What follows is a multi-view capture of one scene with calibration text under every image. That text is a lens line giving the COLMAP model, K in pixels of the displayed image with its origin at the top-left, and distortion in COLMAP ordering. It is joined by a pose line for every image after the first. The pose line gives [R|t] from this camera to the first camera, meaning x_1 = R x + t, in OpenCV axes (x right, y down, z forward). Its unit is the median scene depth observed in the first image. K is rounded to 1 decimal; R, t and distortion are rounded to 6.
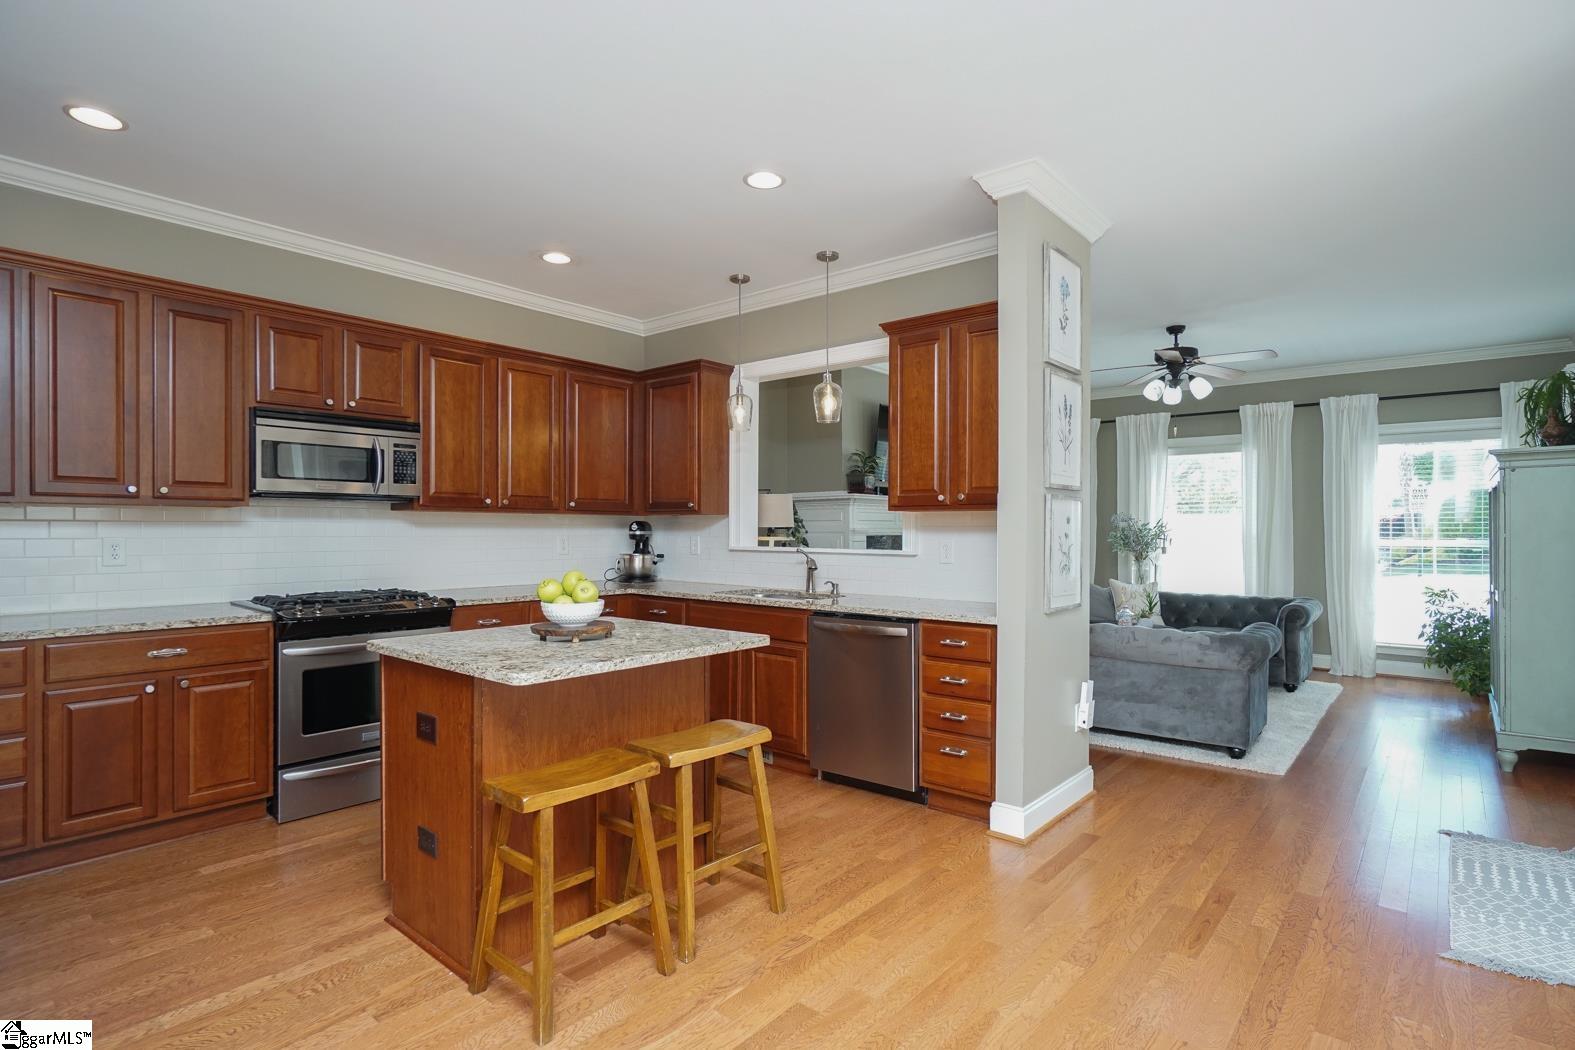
lens RADIAL K [[782.2, 0, 784.0], [0, 782.2, 529.1], [0, 0, 1]] dist [-0.015685, 0.000569]
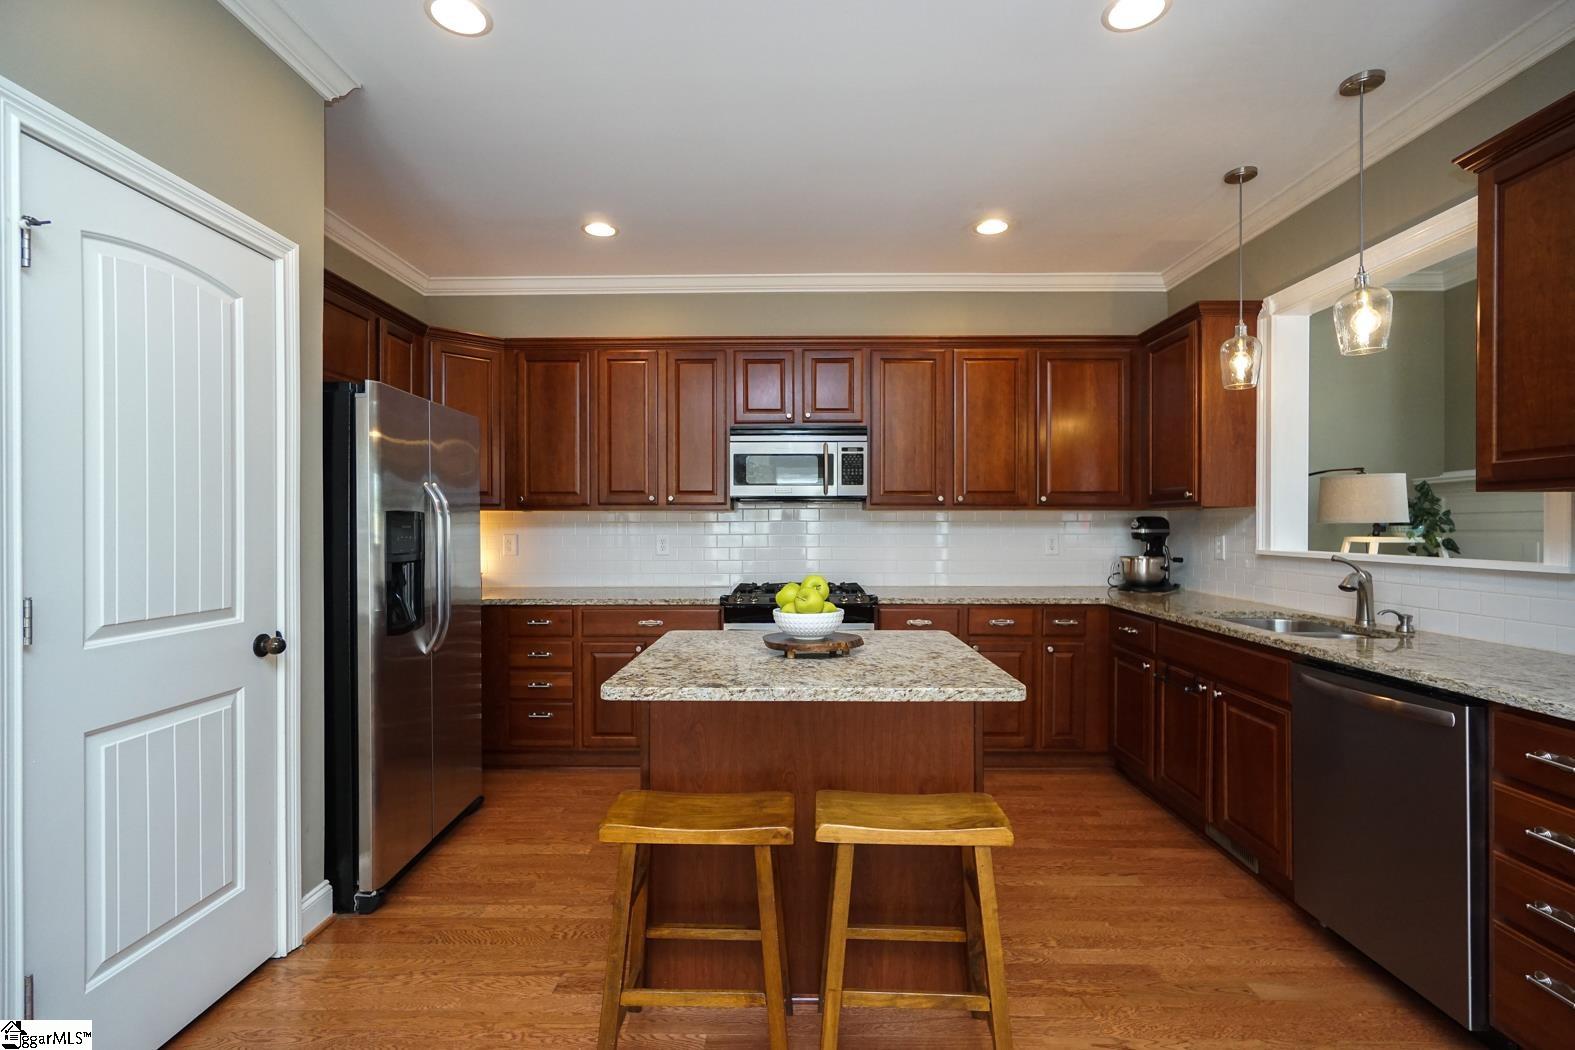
lens RADIAL K [[724.1, 0, 781.9], [0, 724.1, 526.9], [0, 0, 1]] dist [-0.010636, 0.000979]
pose [[0.633913, -0.003321, -0.773397, 0.219072], [0.003071, 0.999994, -0.001776, 0.000667], [0.773398, -0.001249, 0.633919, 0.306395]]
